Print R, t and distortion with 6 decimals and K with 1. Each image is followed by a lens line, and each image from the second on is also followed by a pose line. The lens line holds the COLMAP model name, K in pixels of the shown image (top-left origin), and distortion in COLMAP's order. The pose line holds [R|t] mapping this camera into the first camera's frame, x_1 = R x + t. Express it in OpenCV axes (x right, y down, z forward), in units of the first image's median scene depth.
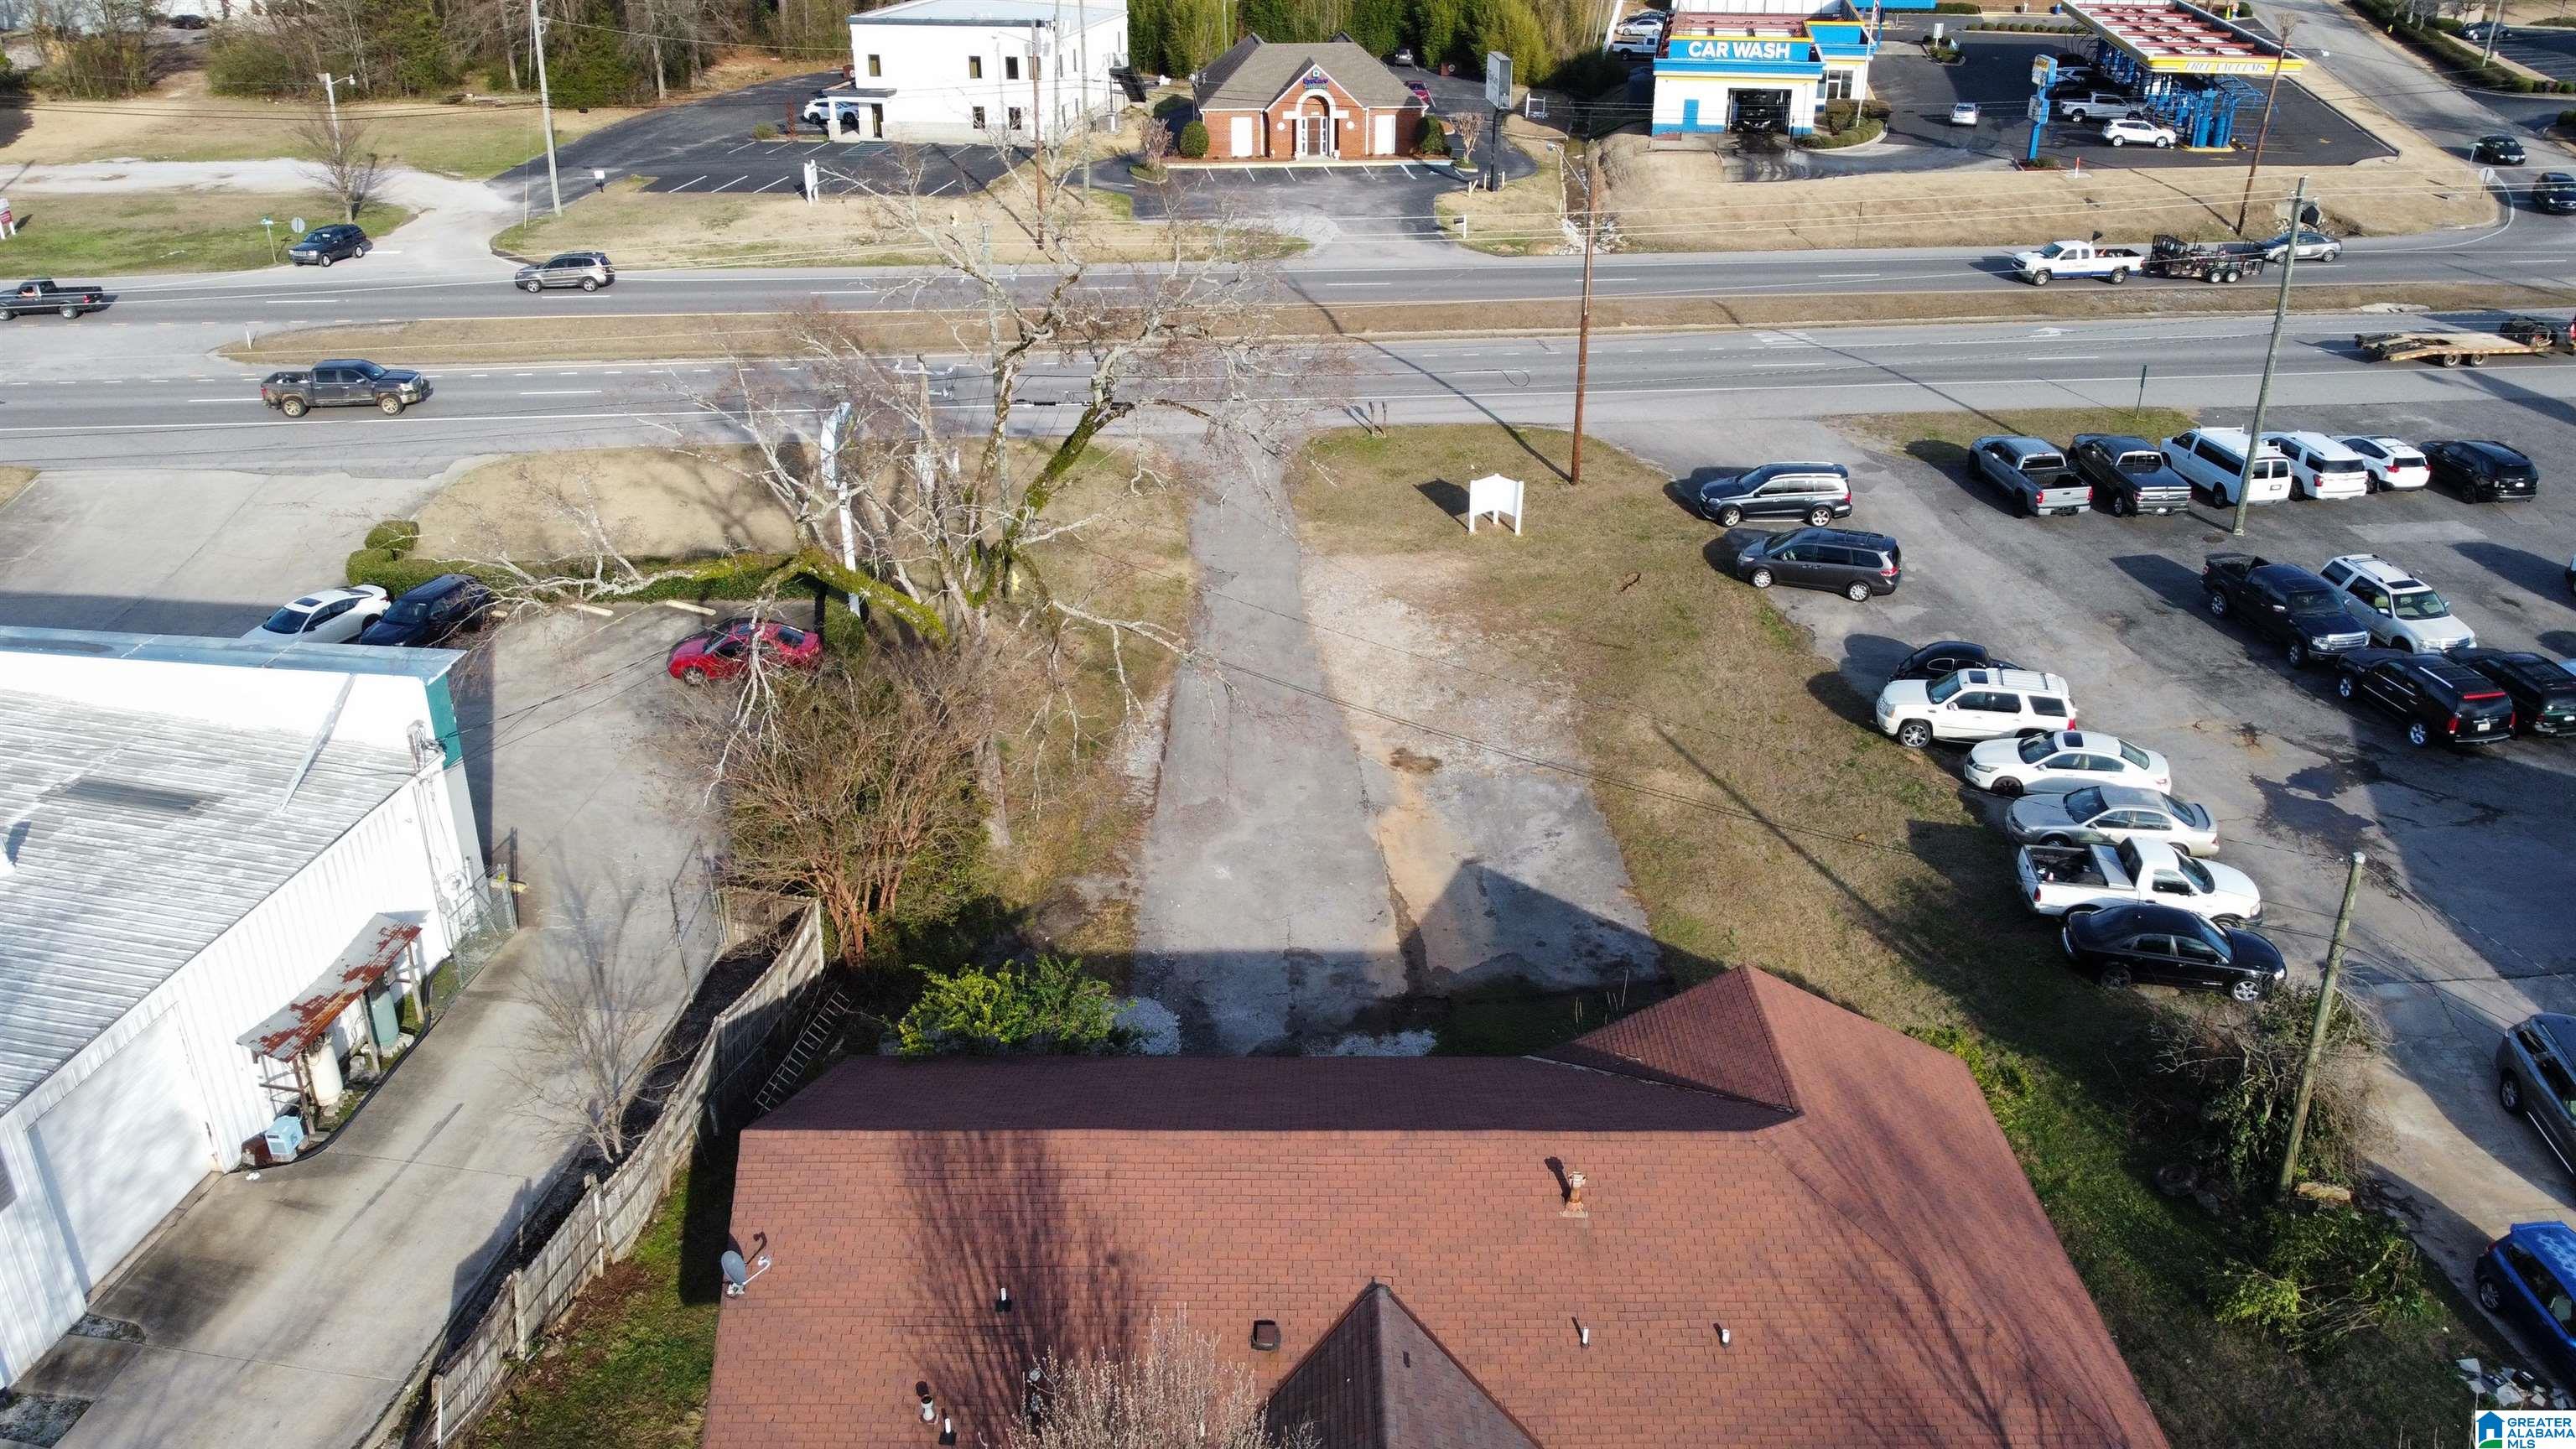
lens RADIAL K [[1841.9, 0, 1288.1], [0, 1841.9, 724.2], [0, 0, 1]] dist [-0.003053, -0.005709]
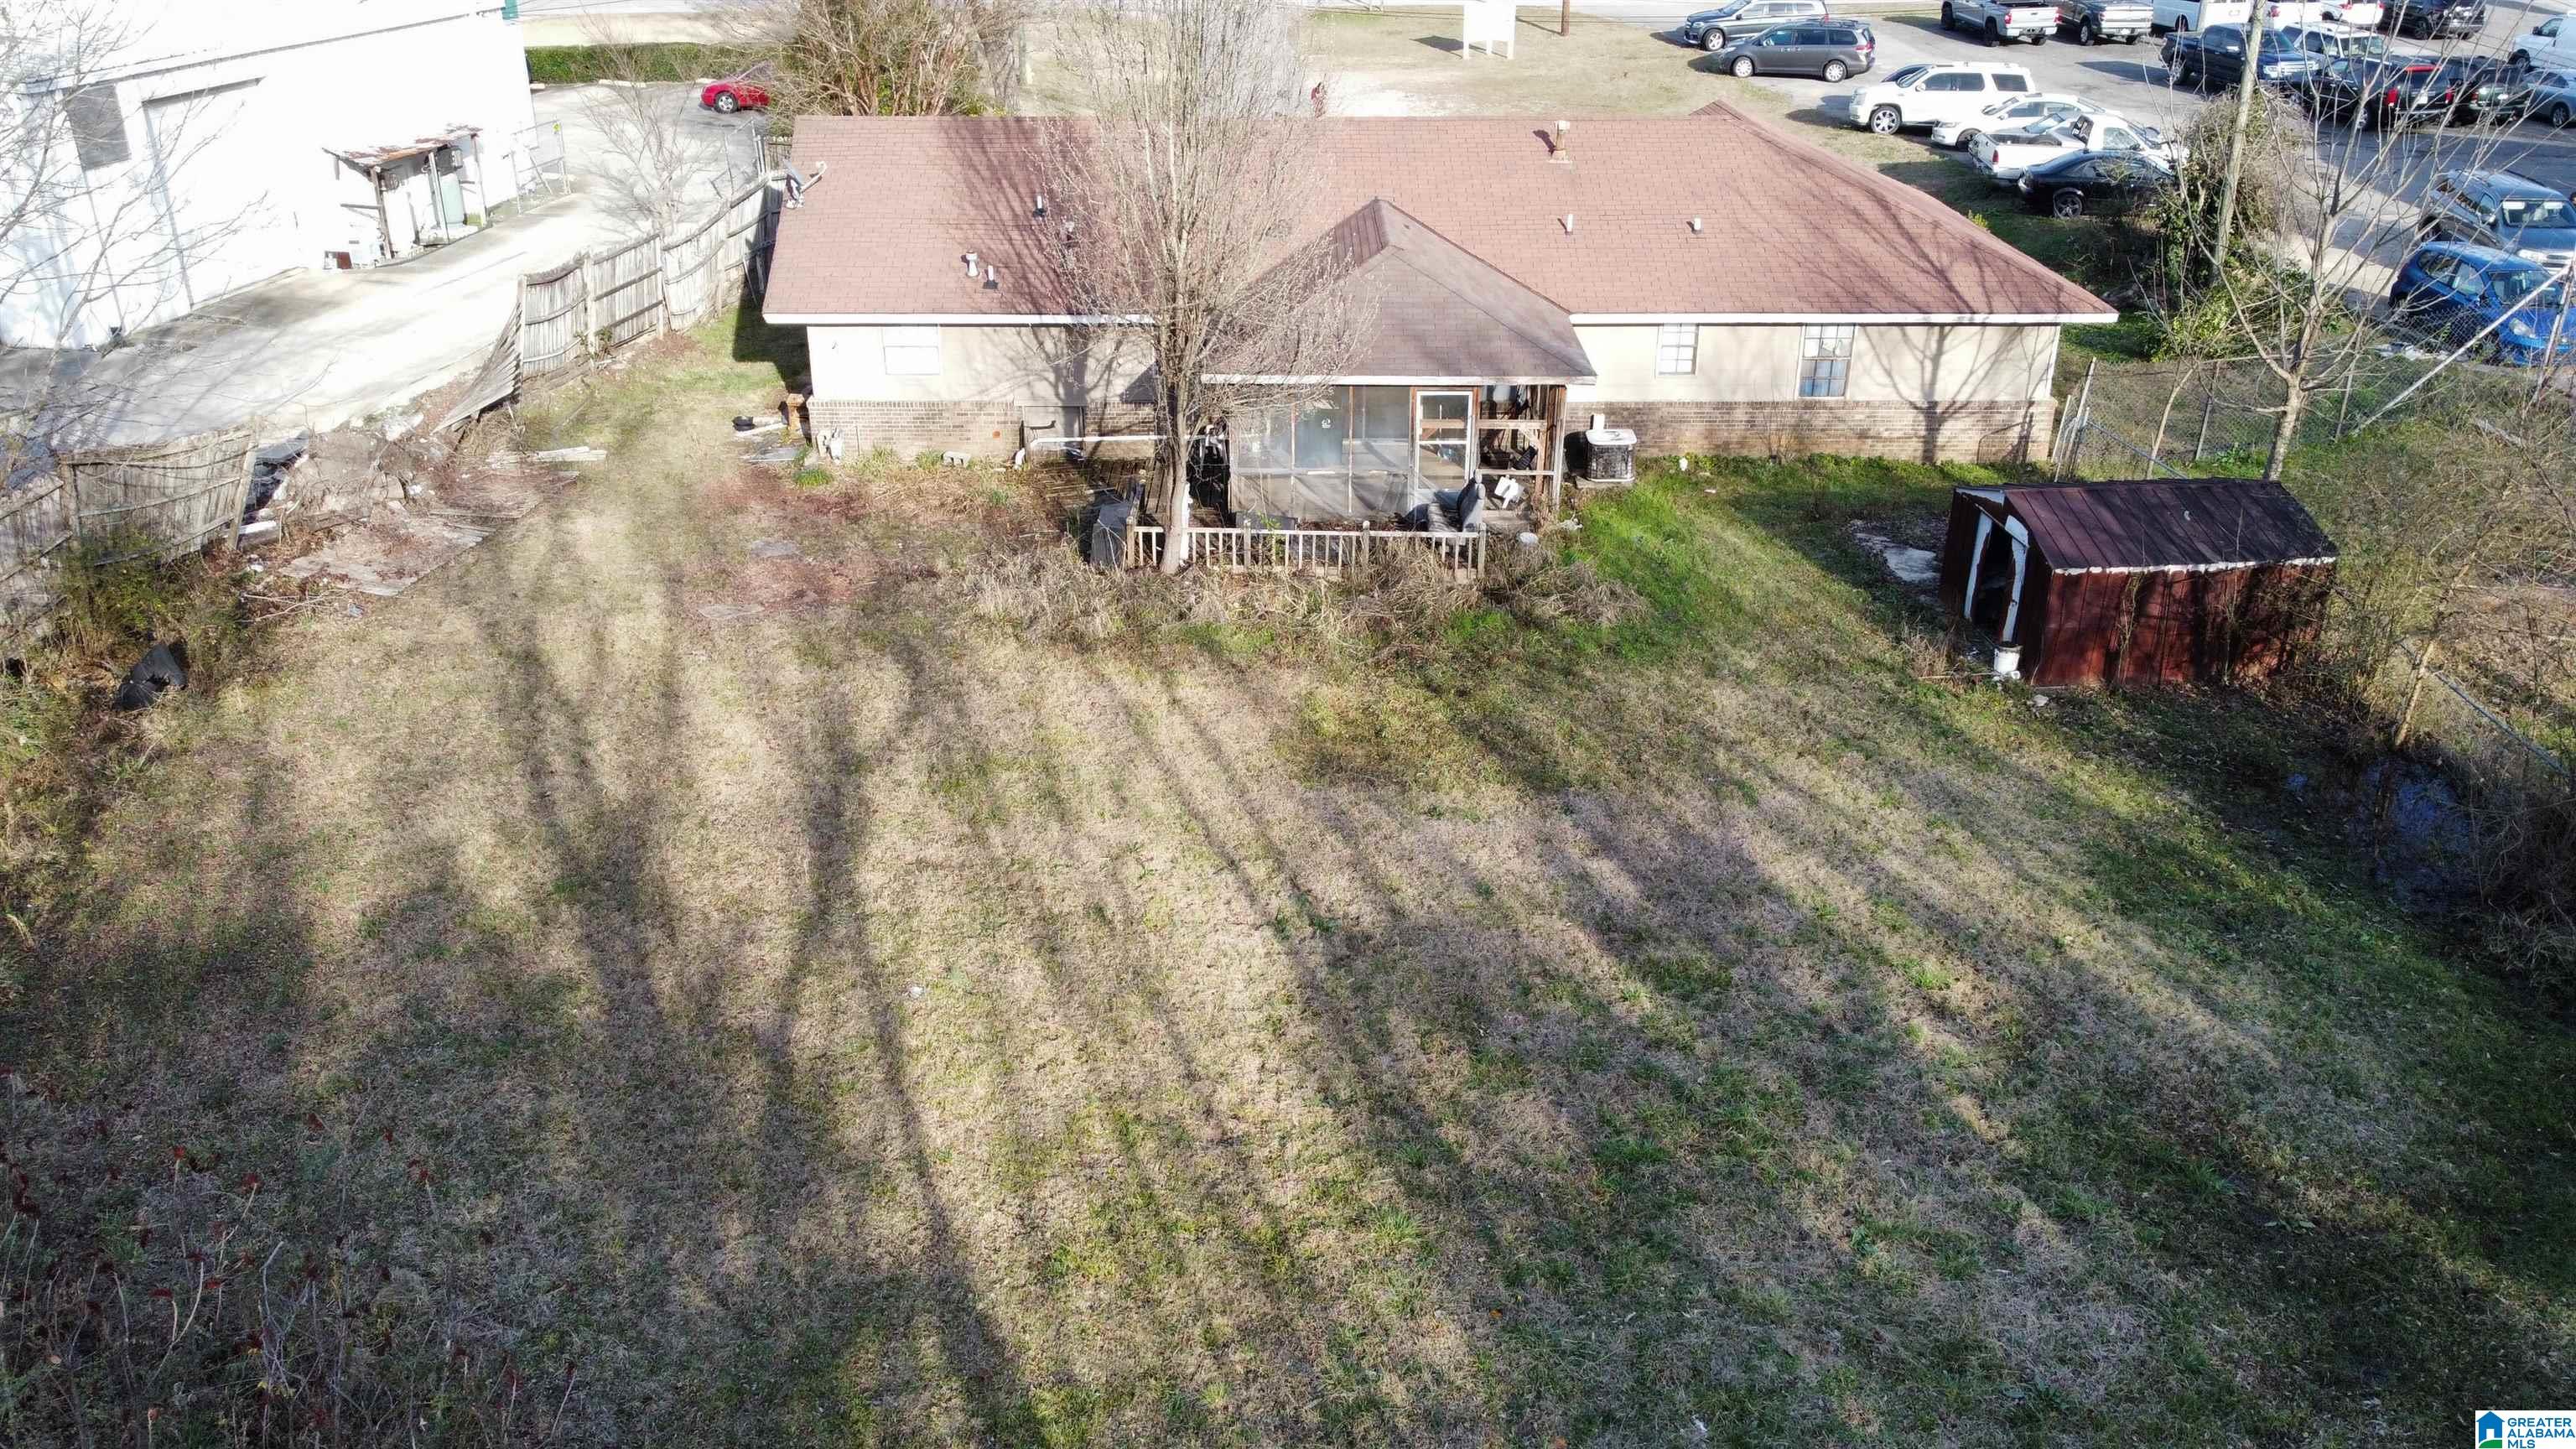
lens RADIAL K [[1841.9, 0, 1294.3], [0, 1841.9, 725.3], [0, 0, 1]] dist [-0.003053, -0.005709]
pose [[0.999983, -0.003212, 0.004824, -0.007380], [0.003218, 0.999994, -0.001442, 0.512892], [-0.004819, 0.001457, 0.999987, -0.078924]]
